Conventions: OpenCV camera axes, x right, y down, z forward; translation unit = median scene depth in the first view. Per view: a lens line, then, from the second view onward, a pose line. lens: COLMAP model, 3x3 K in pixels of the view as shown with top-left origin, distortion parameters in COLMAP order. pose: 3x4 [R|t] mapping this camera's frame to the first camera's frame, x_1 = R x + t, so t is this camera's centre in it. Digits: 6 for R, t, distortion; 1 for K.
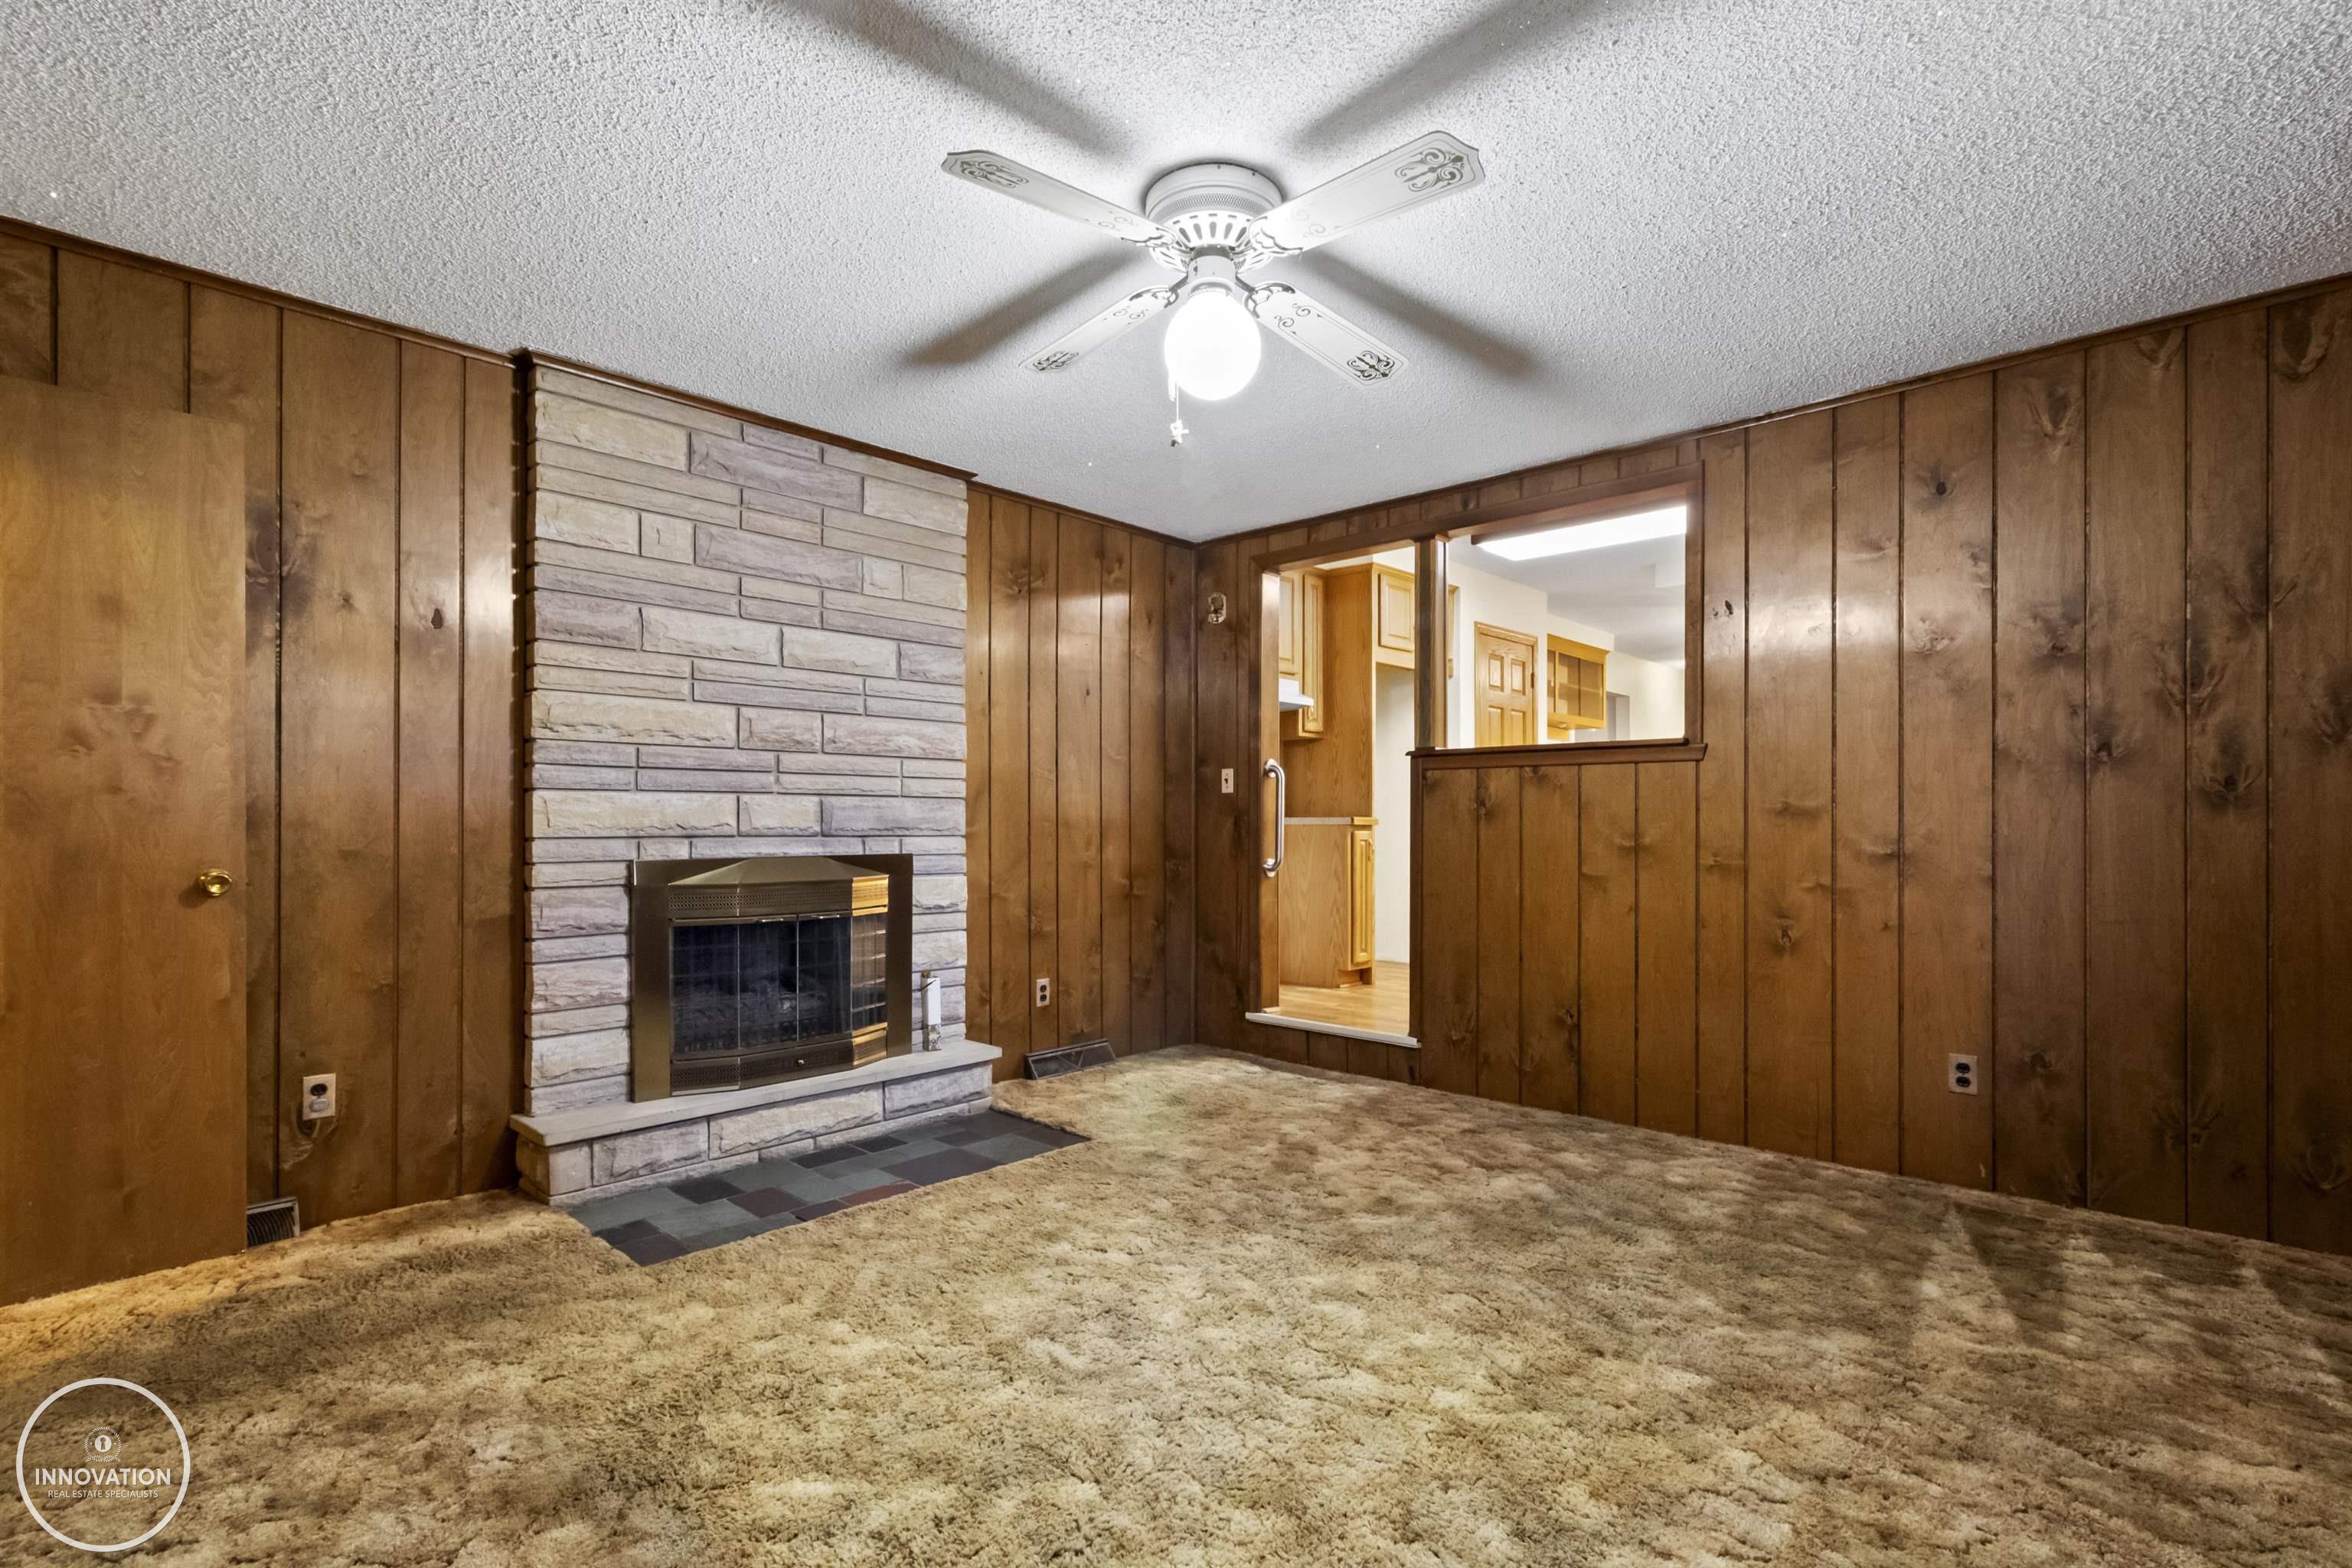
lens RADIAL K [[1122.9, 0, 1177.1], [0, 1122.9, 835.0], [0, 0, 1]] dist [0.001065, -0.000015]
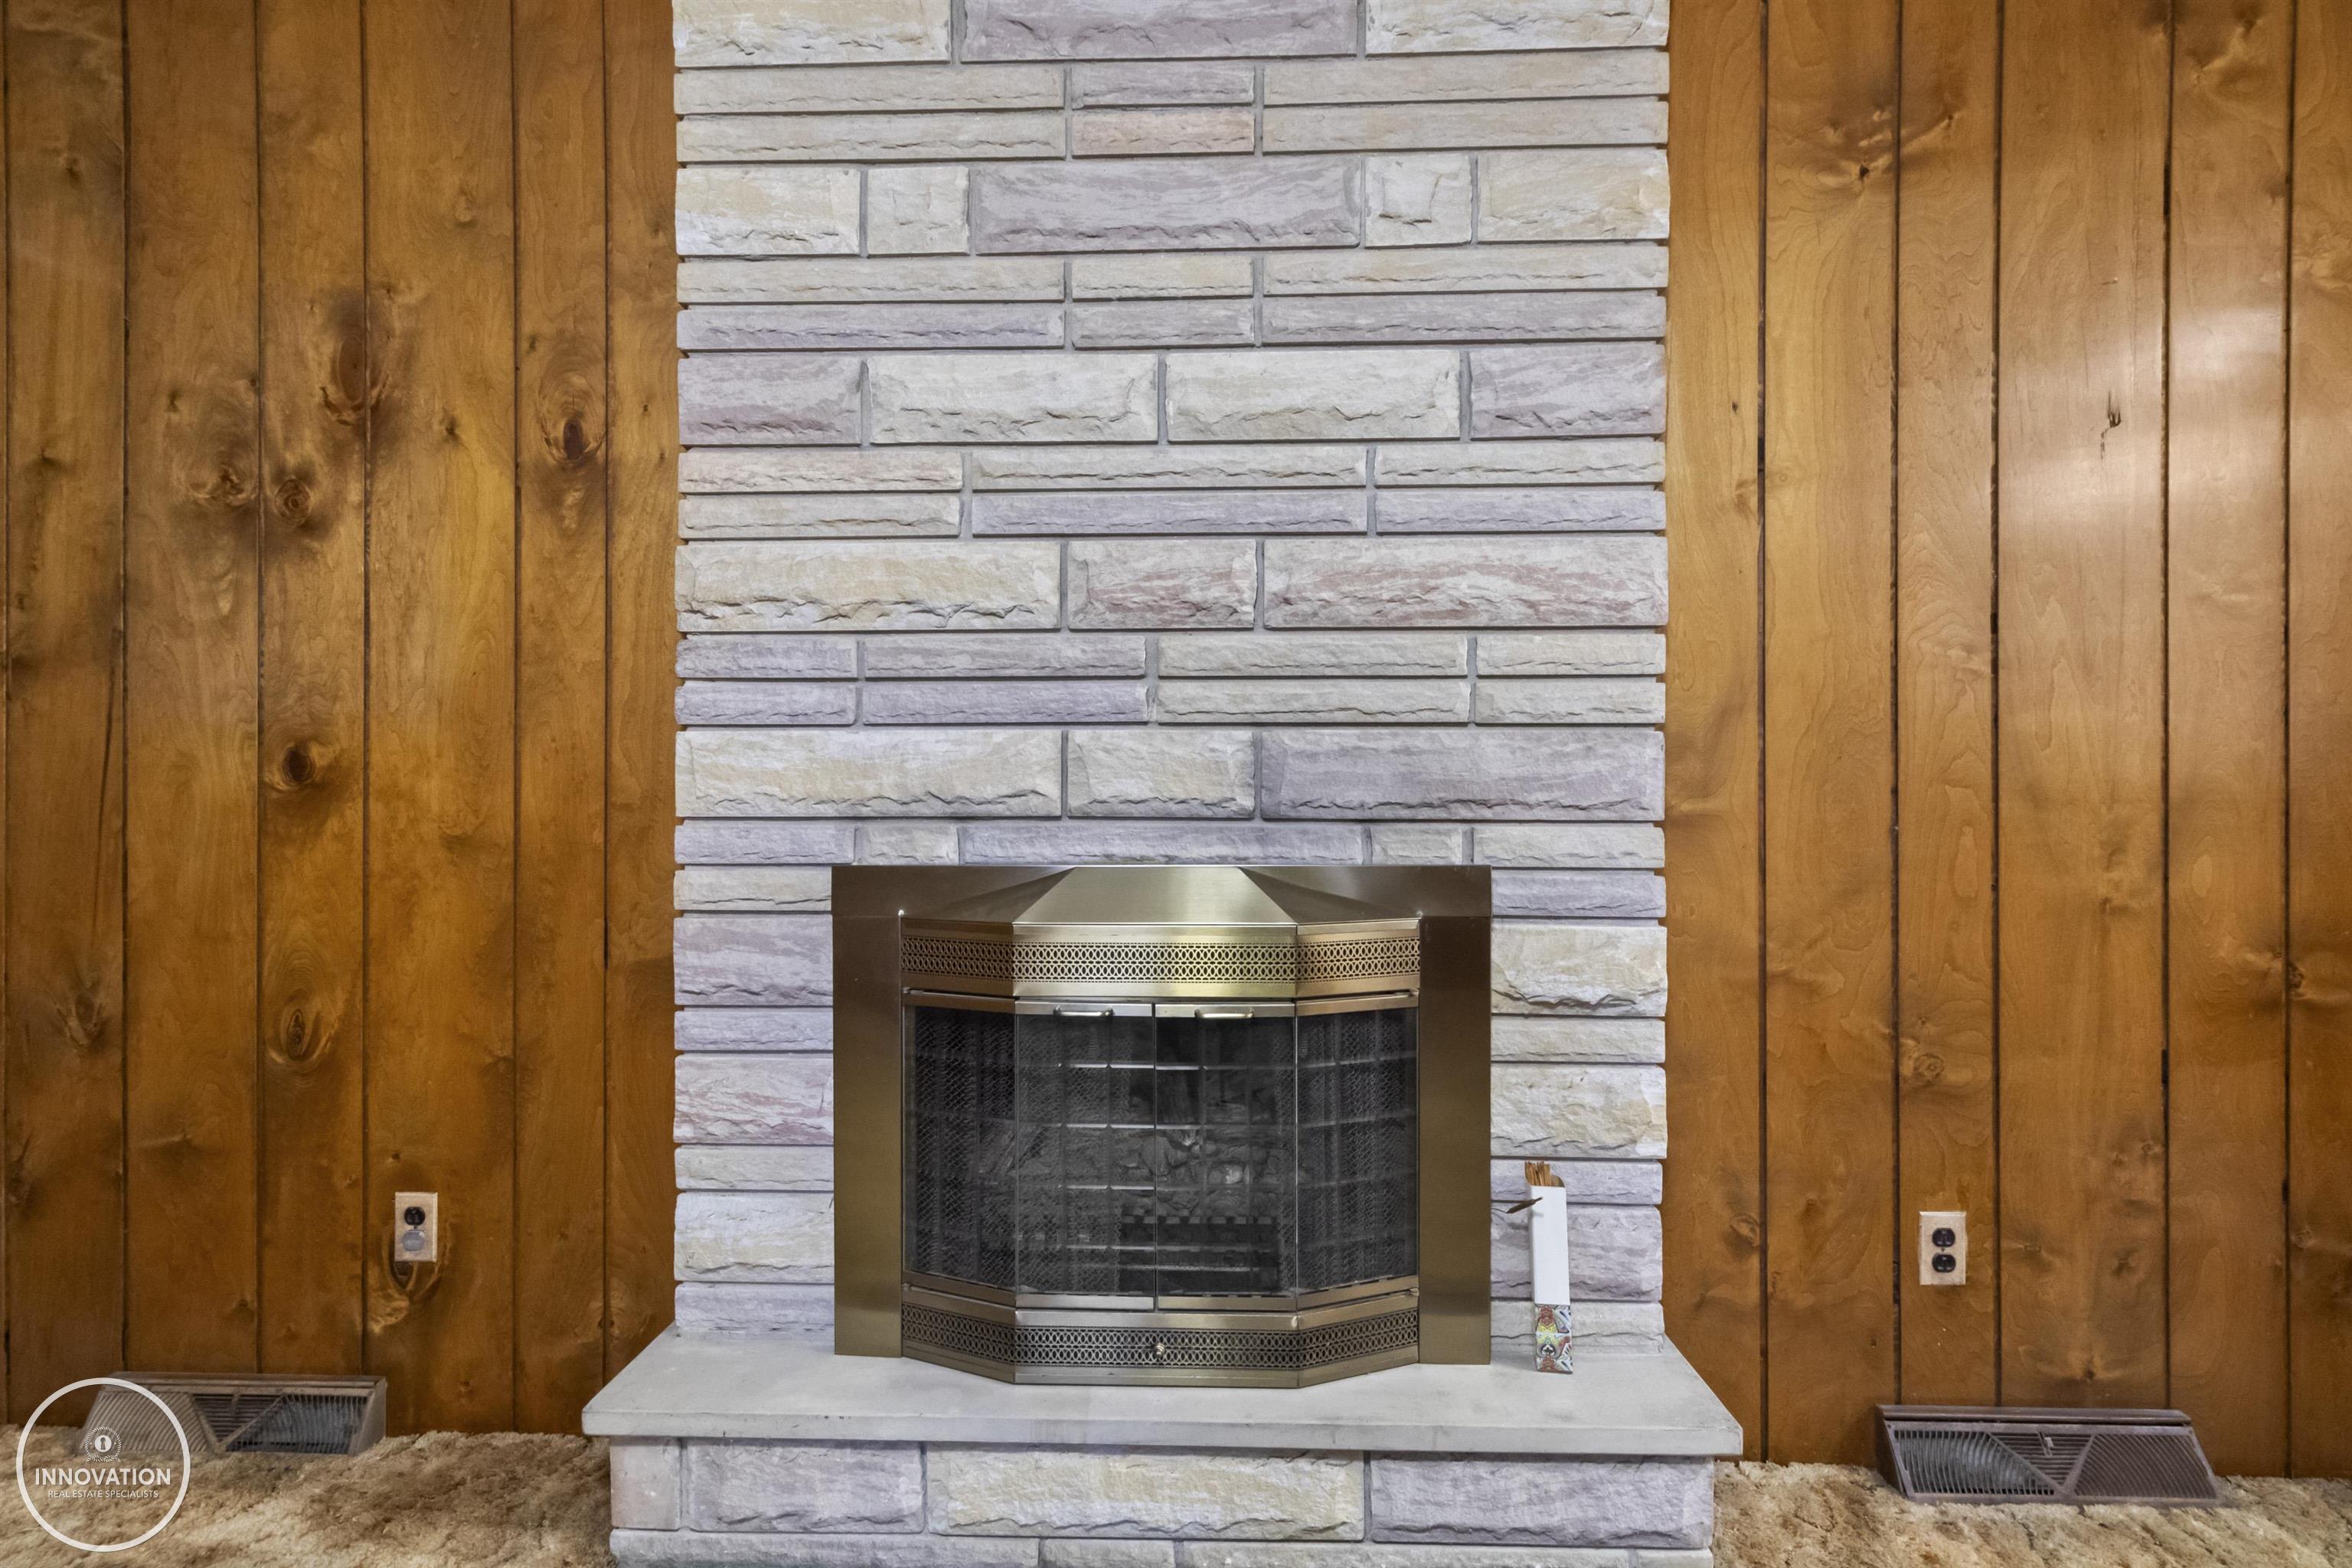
lens RADIAL K [[1119.5, 0, 1182.6], [0, 1119.5, 800.1], [0, 0, 1]] dist [0.003516, 0.000434]
pose [[0.658481, 0.002058, -0.752595, -0.008788], [-0.006771, 0.999972, -0.003190, -0.005235], [0.752567, 0.007197, 0.658476, 0.740160]]
